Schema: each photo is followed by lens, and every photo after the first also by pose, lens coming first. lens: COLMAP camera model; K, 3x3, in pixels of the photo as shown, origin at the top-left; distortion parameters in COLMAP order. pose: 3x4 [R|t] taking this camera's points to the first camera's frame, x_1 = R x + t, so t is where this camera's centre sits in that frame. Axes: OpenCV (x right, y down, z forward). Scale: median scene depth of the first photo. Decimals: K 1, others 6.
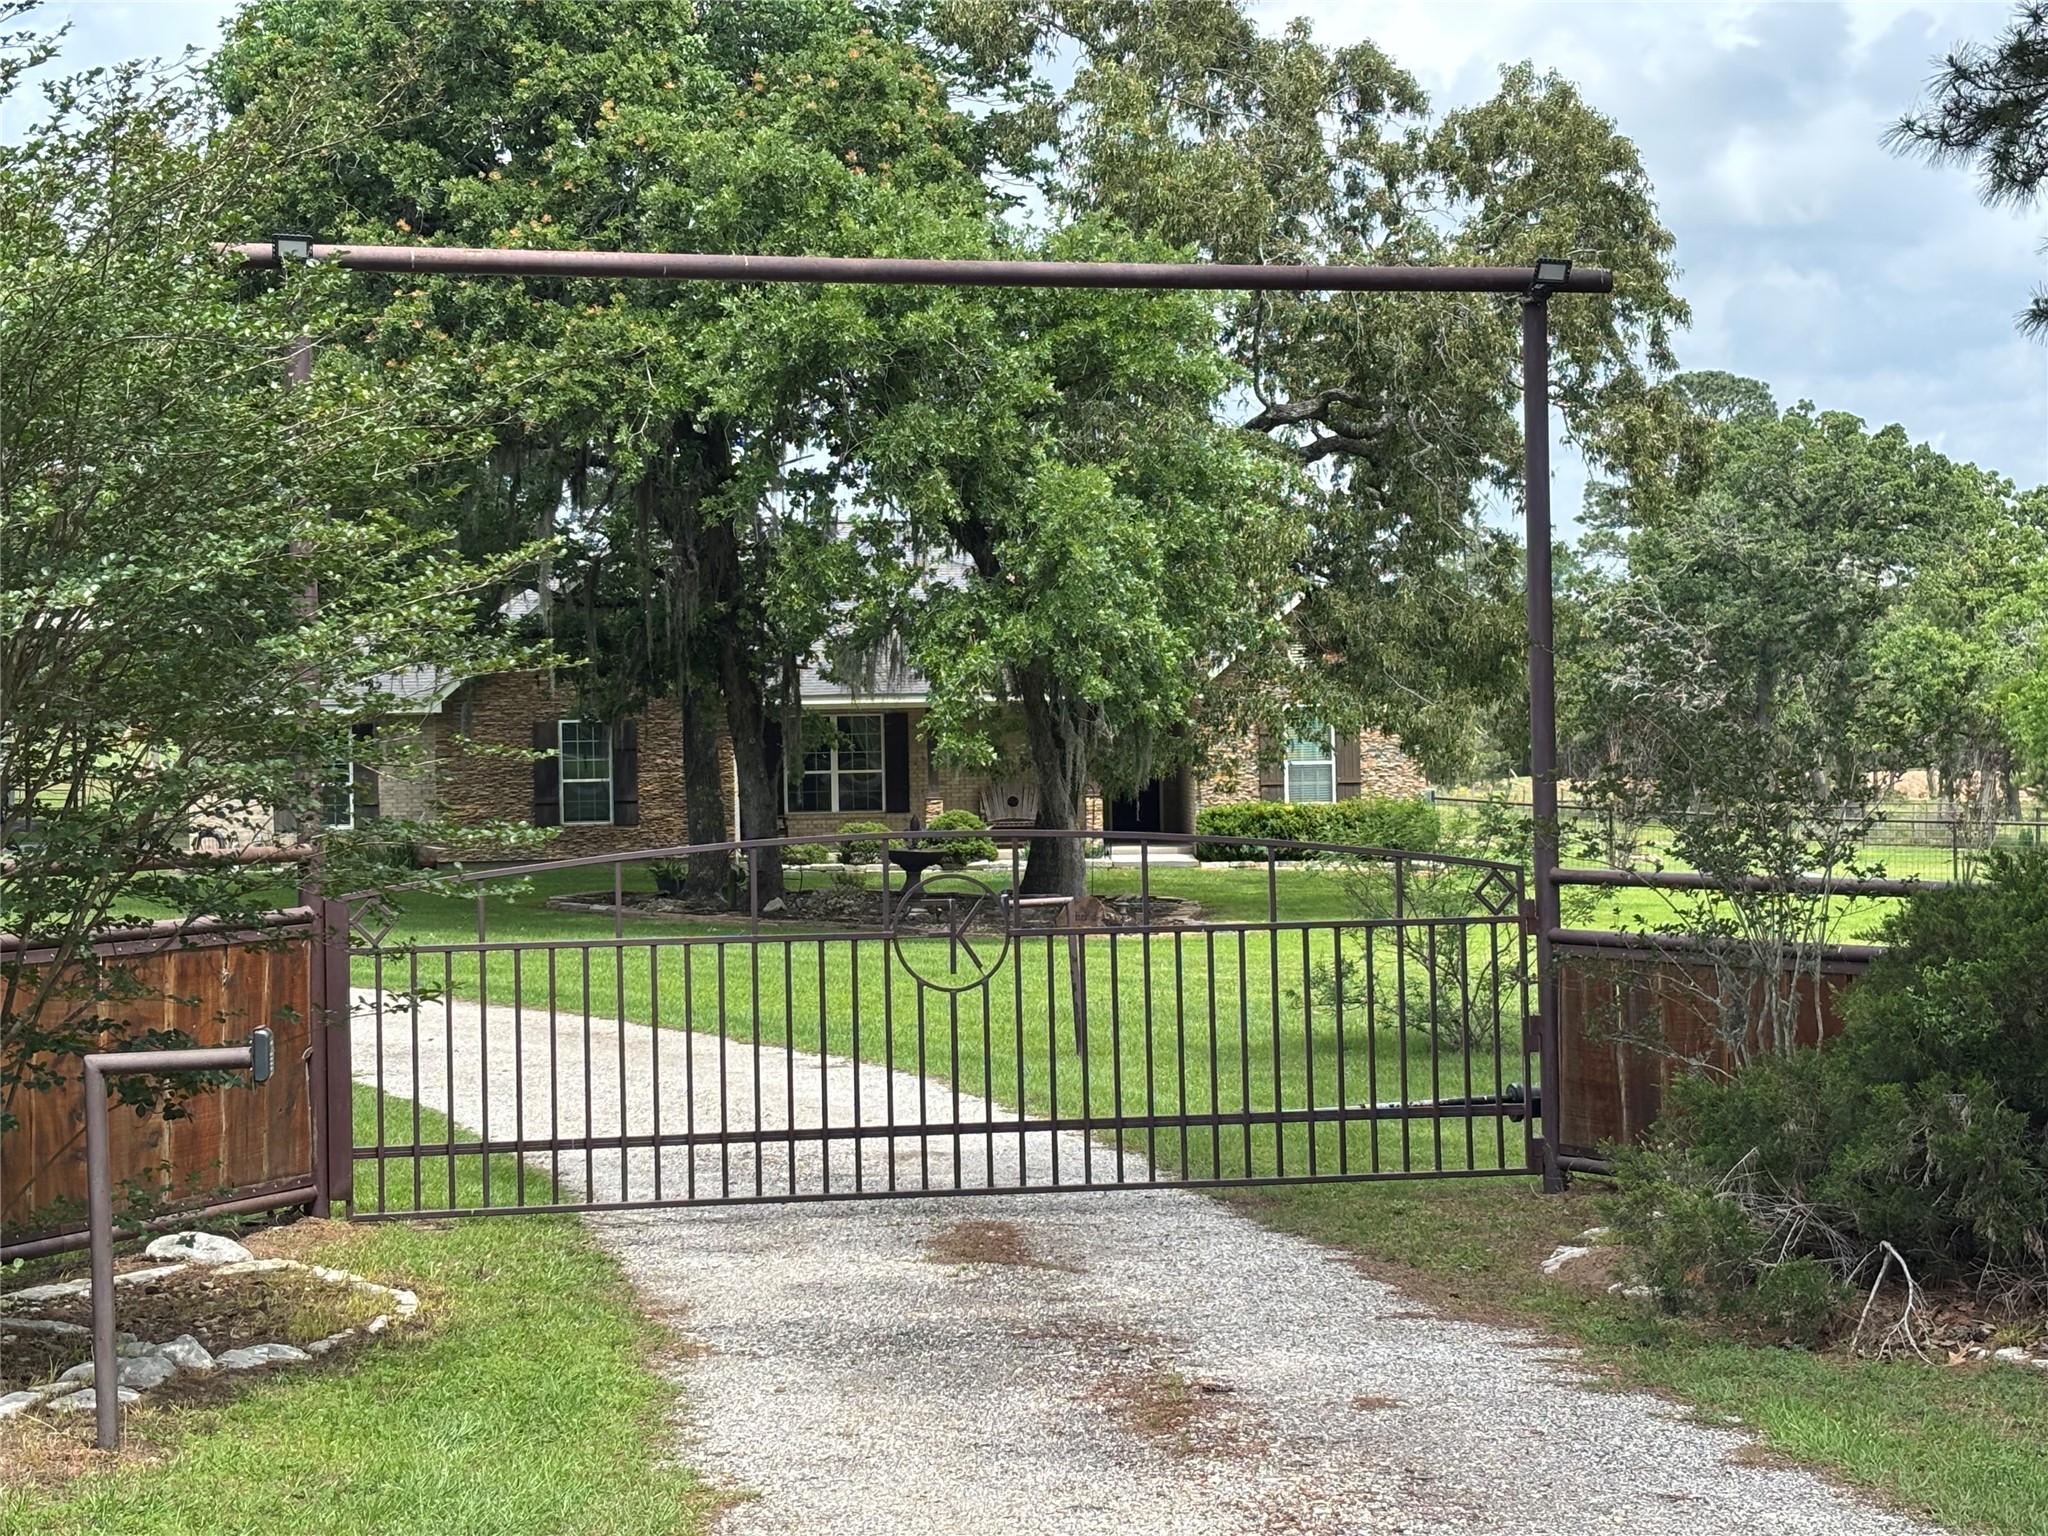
lens RADIAL K [[3687.0, 0, 1024.0], [0, 3687.0, 768.0], [0, 0, 1]] dist [0.276706, -1.441239]
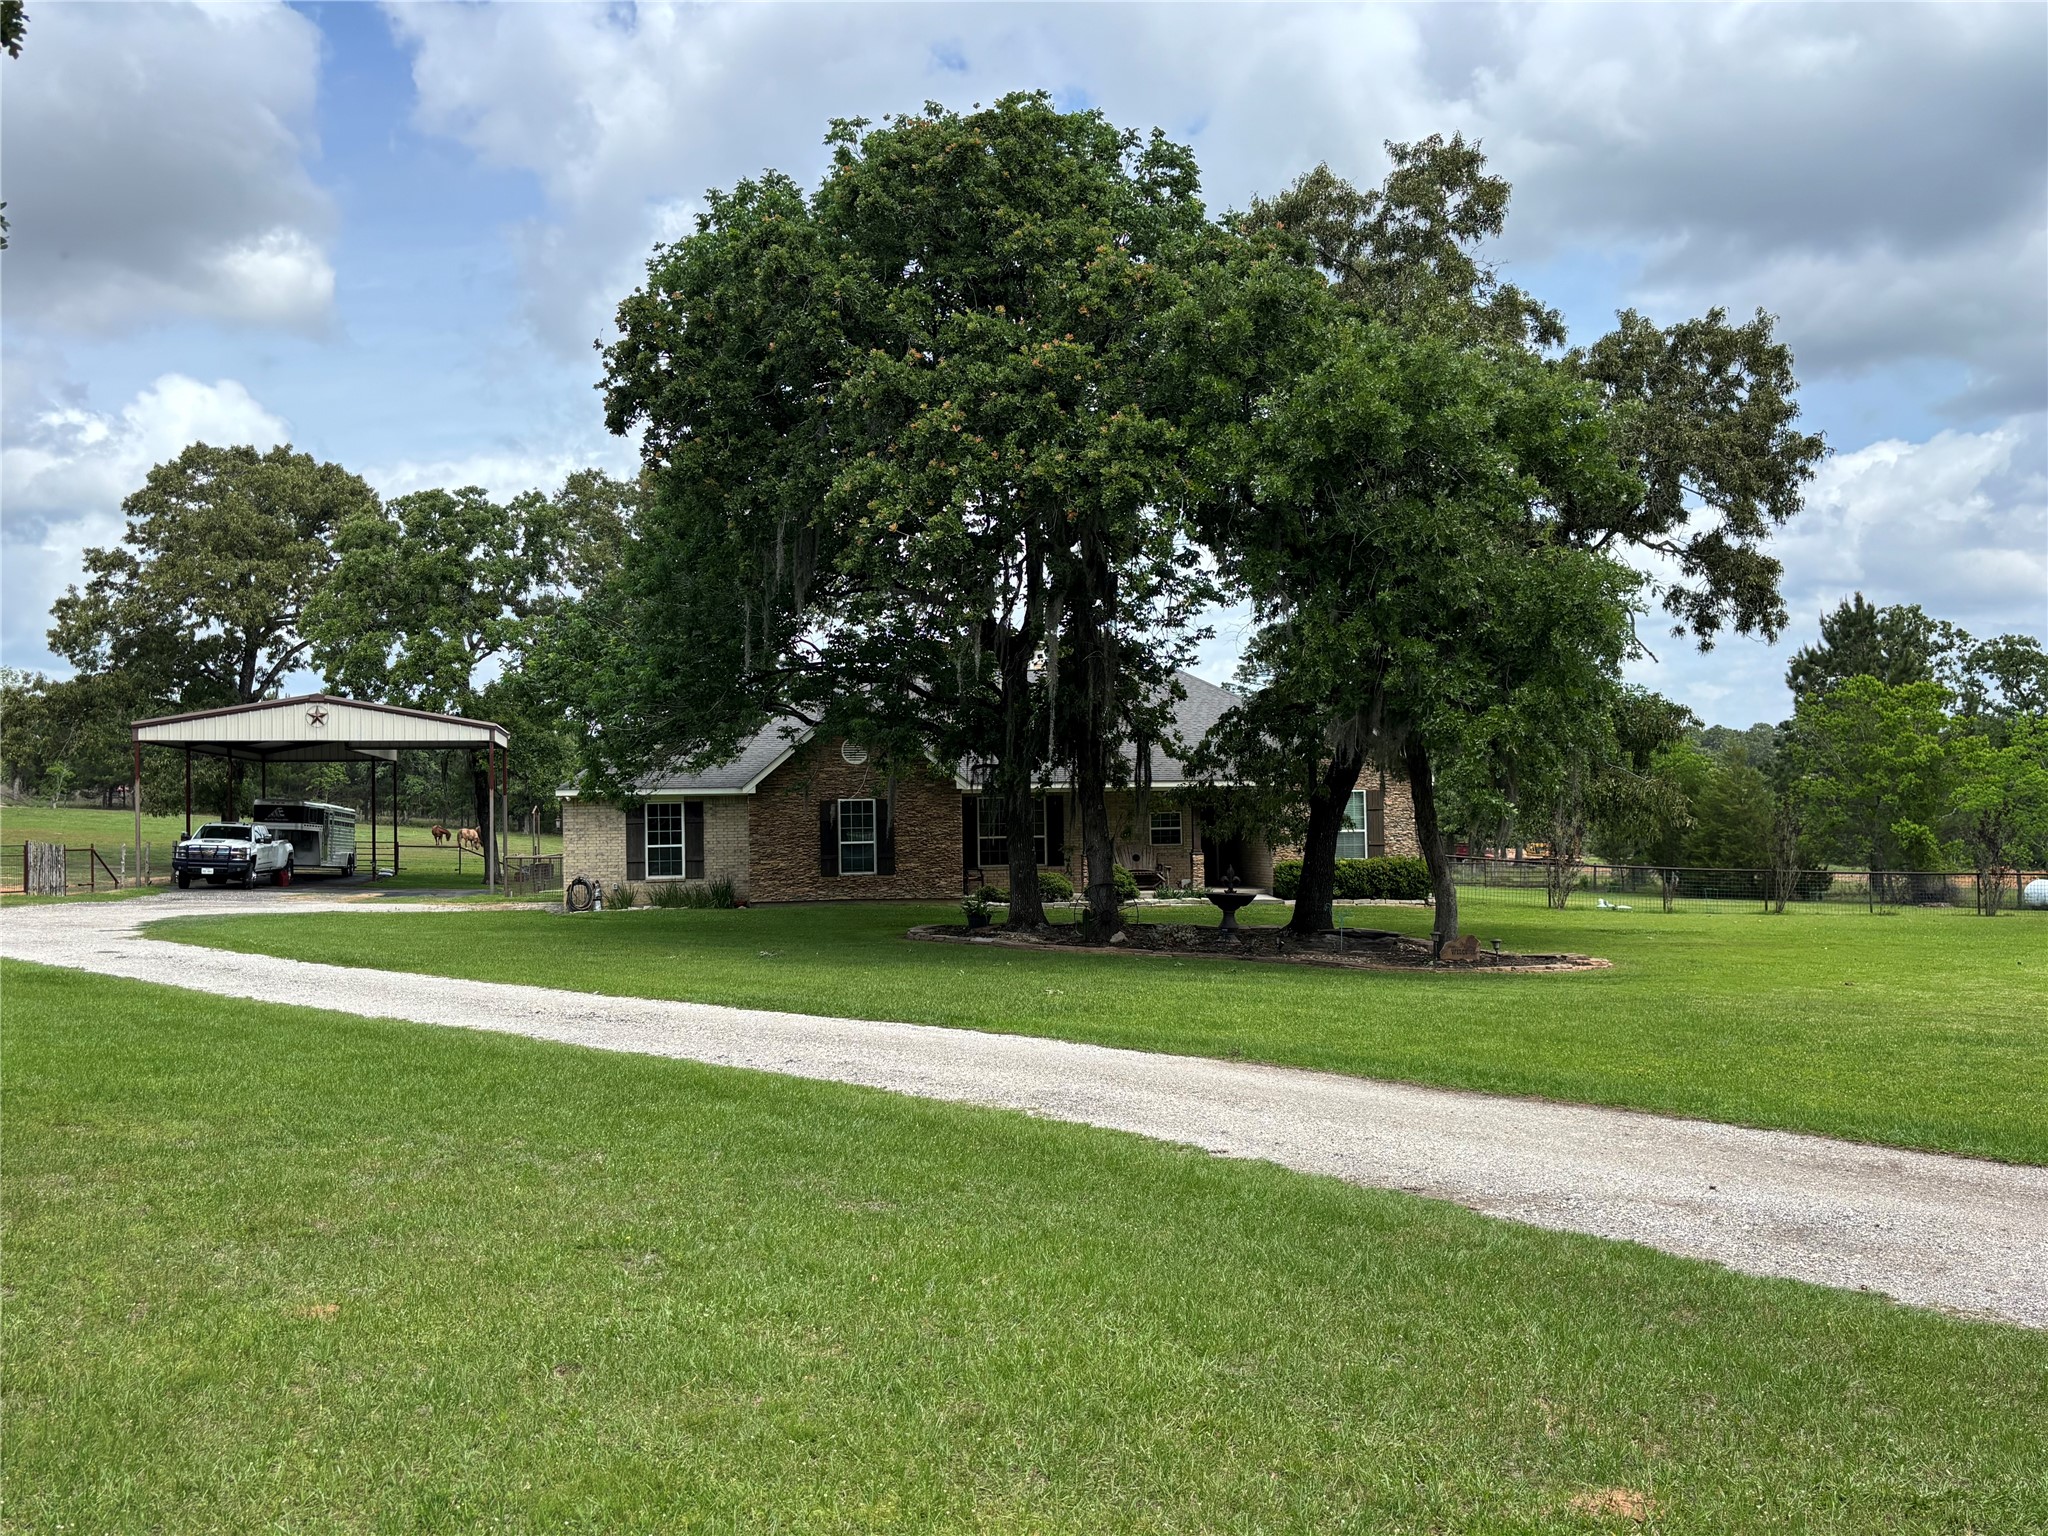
lens RADIAL K [[1836.2, 0, 1024.0], [0, 1836.2, 768.0], [0, 0, 1]] dist [0.074107, -0.002505]
pose [[0.990175, 0.005774, 0.139717, -0.287761], [0.000132, 0.999108, -0.042224, 0.008769], [-0.139836, 0.041827, 0.989291, 0.596559]]
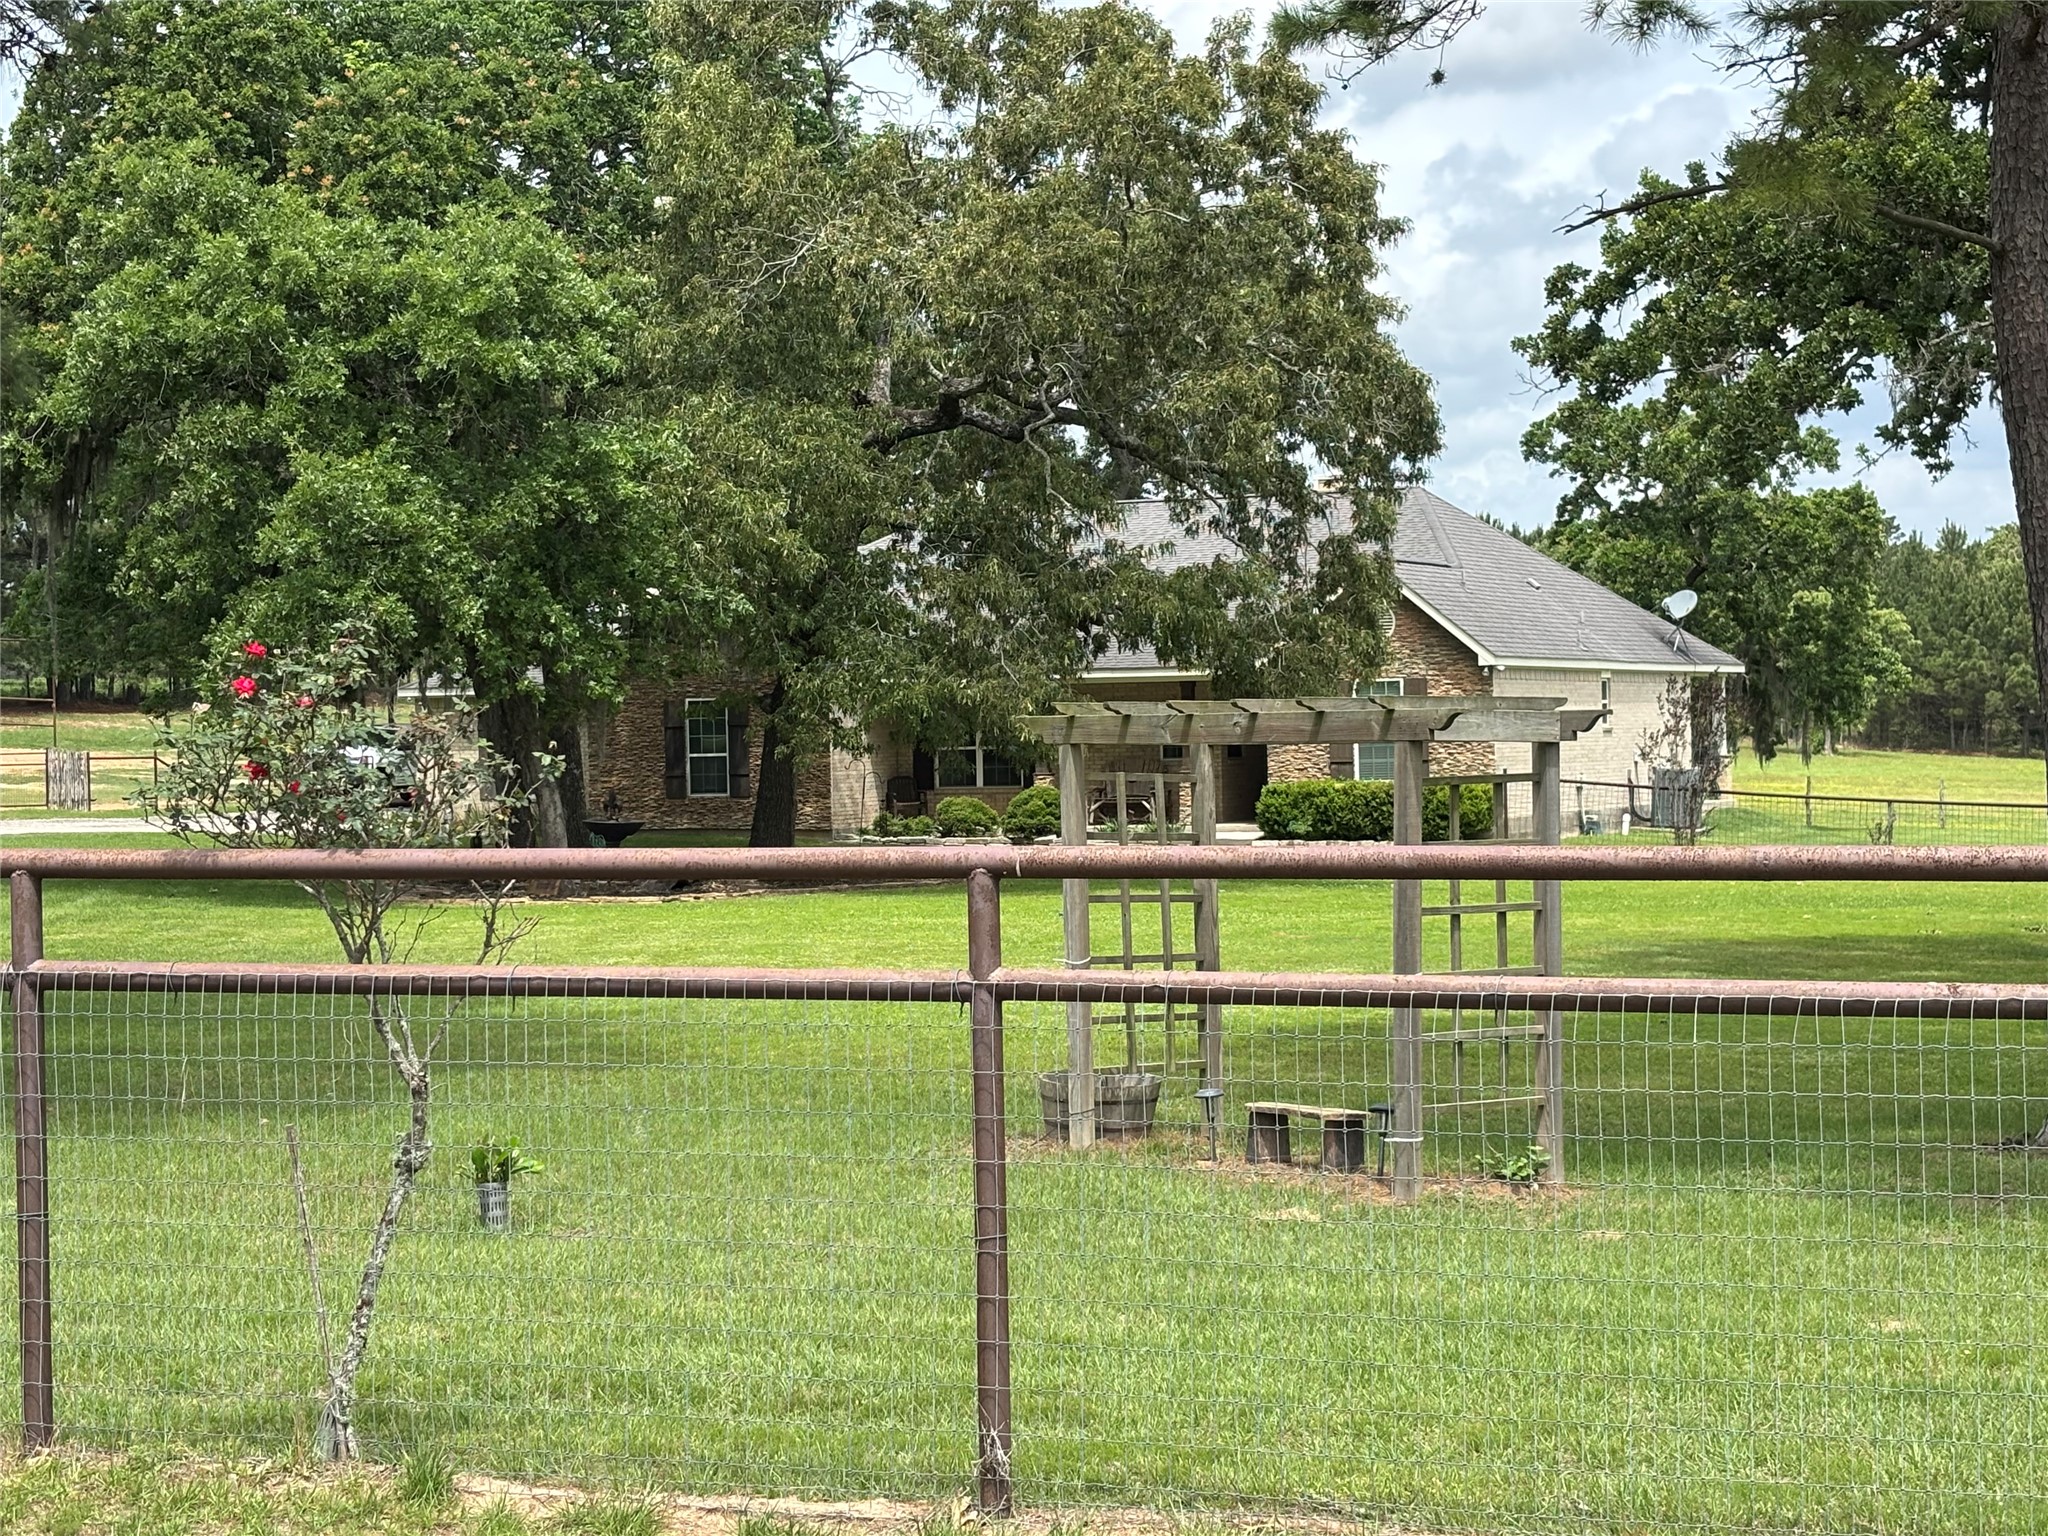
lens RADIAL K [[3687.0, 0, 1024.0], [0, 3687.0, 768.0], [0, 0, 1]] dist [0.276706, -1.441239]
pose [[0.895763, 0.005374, -0.444499, 0.820449], [-0.002977, 0.999977, 0.006090, 0.001066], [0.444521, -0.004132, 0.895759, 0.182064]]
